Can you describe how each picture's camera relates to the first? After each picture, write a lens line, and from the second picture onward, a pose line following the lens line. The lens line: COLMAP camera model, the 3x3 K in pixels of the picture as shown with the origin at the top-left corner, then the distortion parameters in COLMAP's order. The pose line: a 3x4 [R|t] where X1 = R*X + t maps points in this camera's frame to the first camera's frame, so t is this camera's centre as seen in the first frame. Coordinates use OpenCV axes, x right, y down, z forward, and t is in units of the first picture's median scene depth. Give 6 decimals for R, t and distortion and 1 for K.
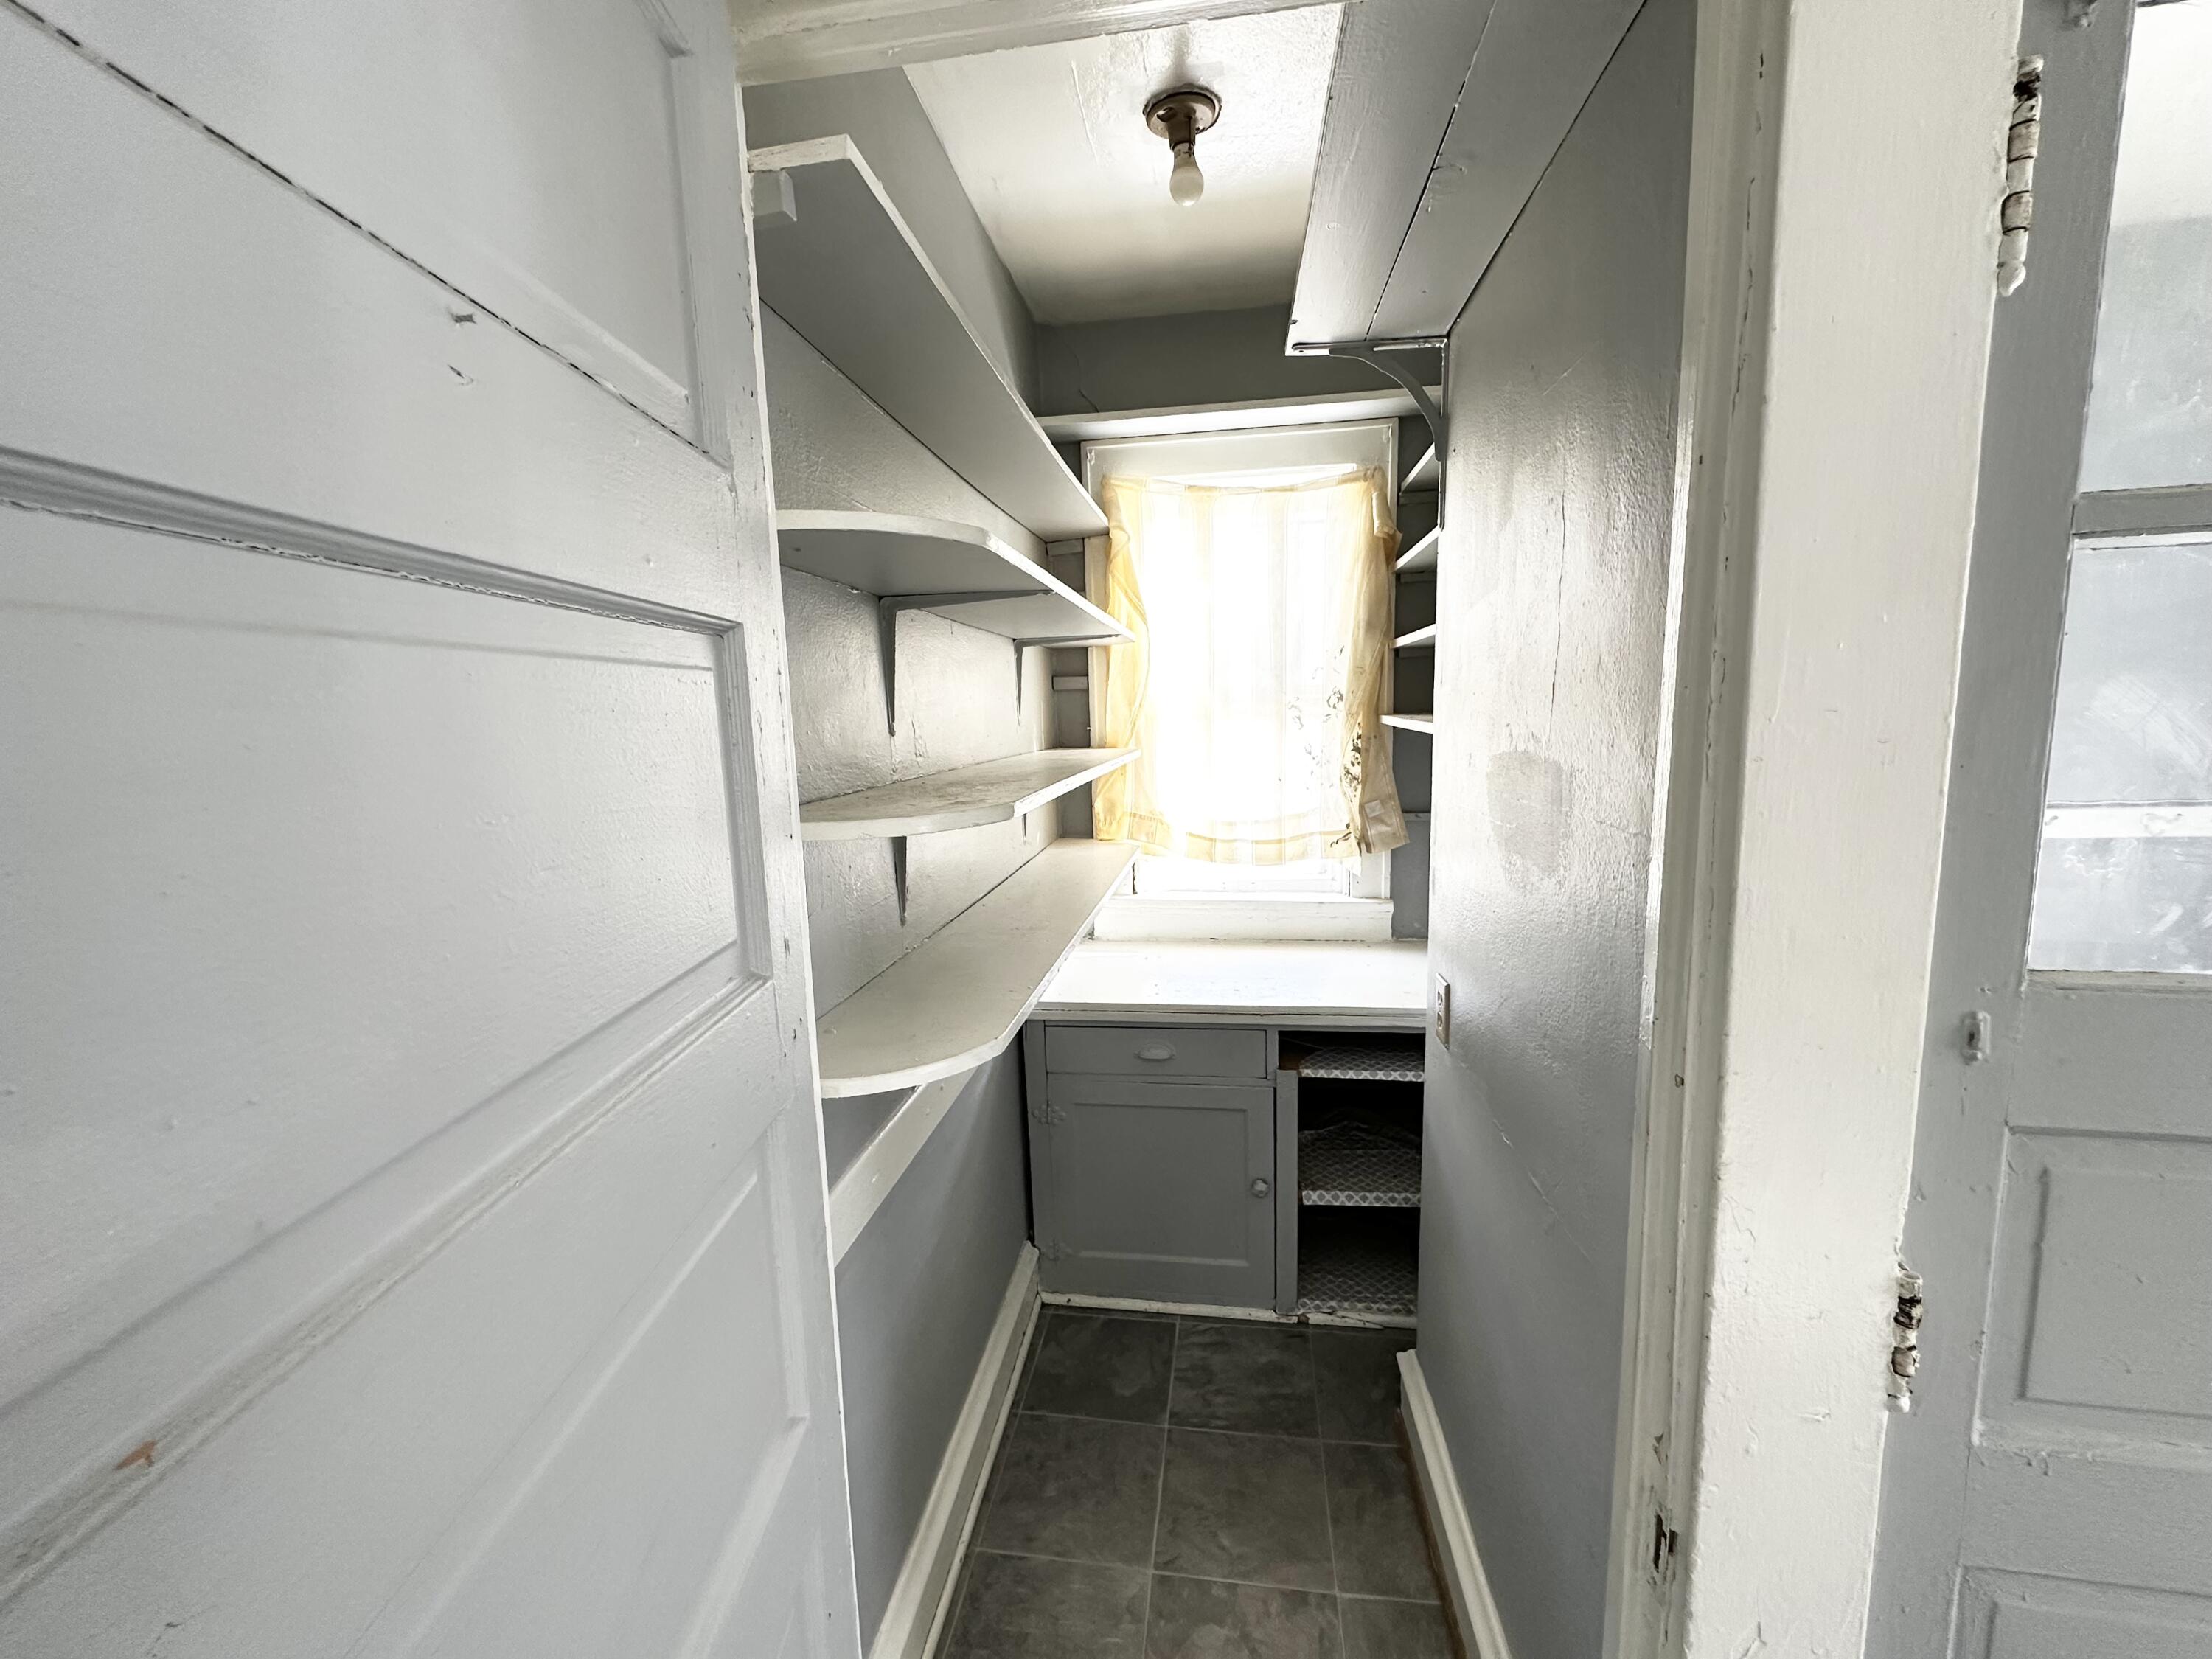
lens RADIAL K [[881.4, 0, 1098.4], [0, 881.4, 824.6], [0, 0, 1]] dist [-0.007402, 0.001637]
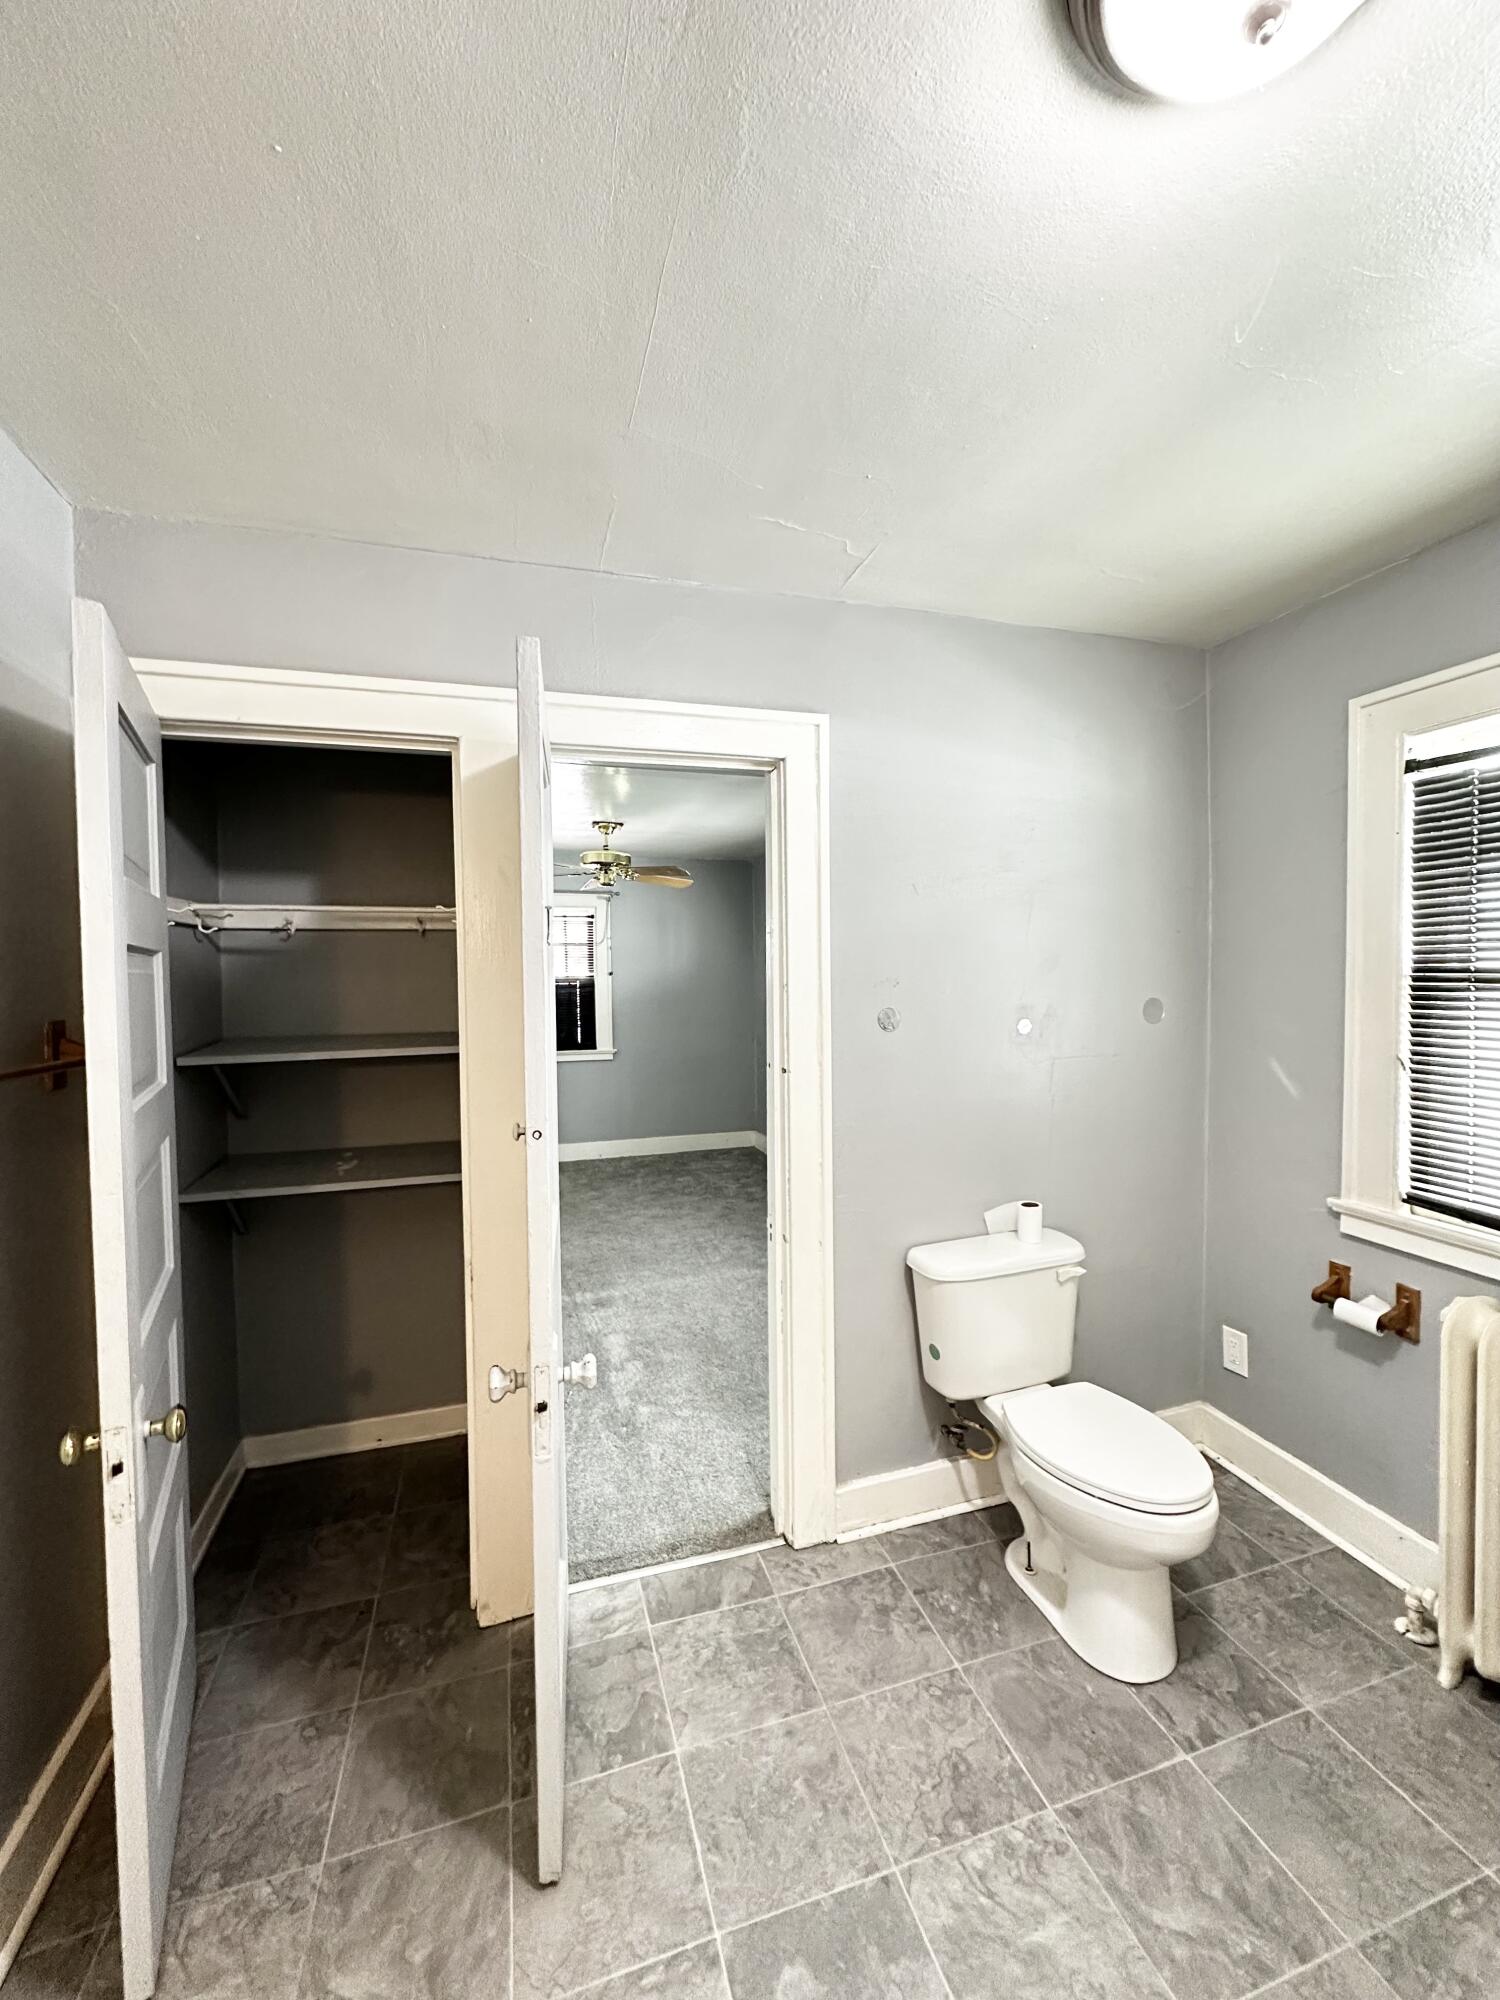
lens RADIAL K [[796.9, 0, 744.3], [0, 796.9, 995.9], [0, 0, 1]] dist [-0.007402, 0.001637]
pose [[-0.901978, 0.052959, -0.428522, 0.359254], [-0.019093, 0.986587, 0.162115, -0.269931], [0.431360, 0.154406, -0.888868, 1.751037]]
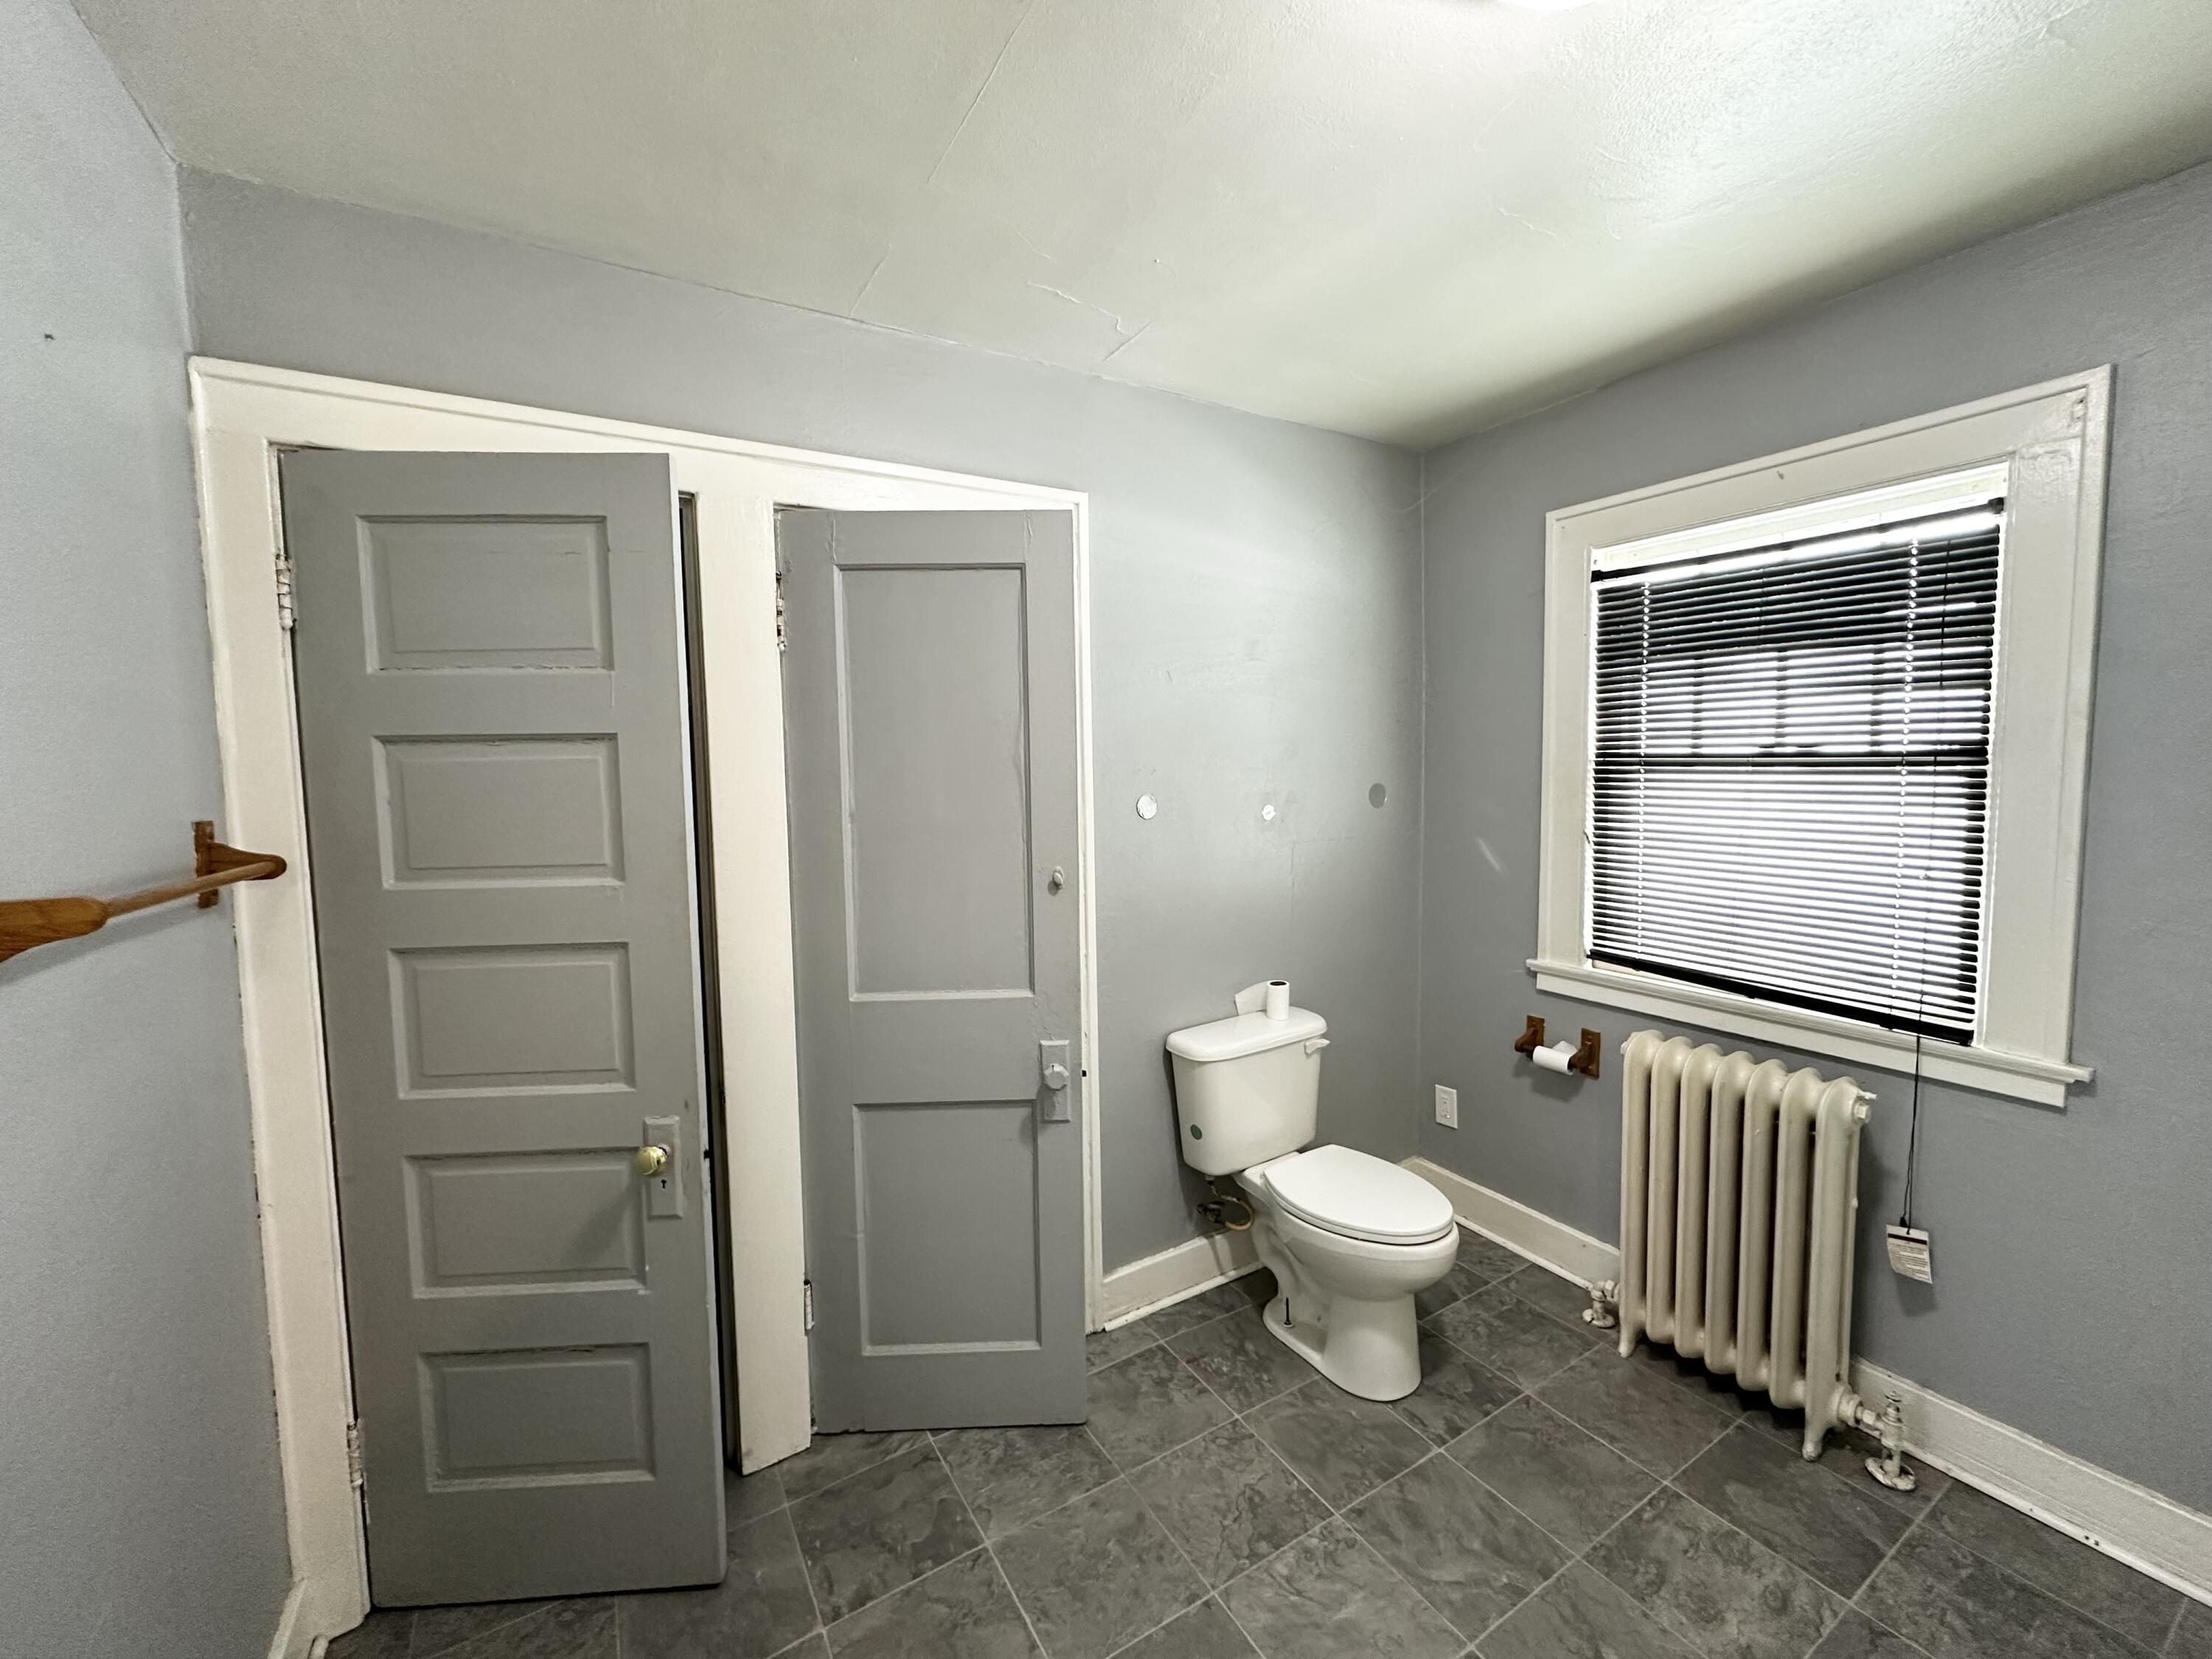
lens RADIAL K [[881.4, 0, 1103.8], [0, 881.4, 819.4], [0, 0, 1]] dist [-0.007402, 0.001637]
pose [[-0.770908, 0.083528, -0.631446, 0.563114], [-0.045188, 0.981694, 0.185028, -0.267807], [0.635342, 0.171173, -0.753021, 1.738358]]
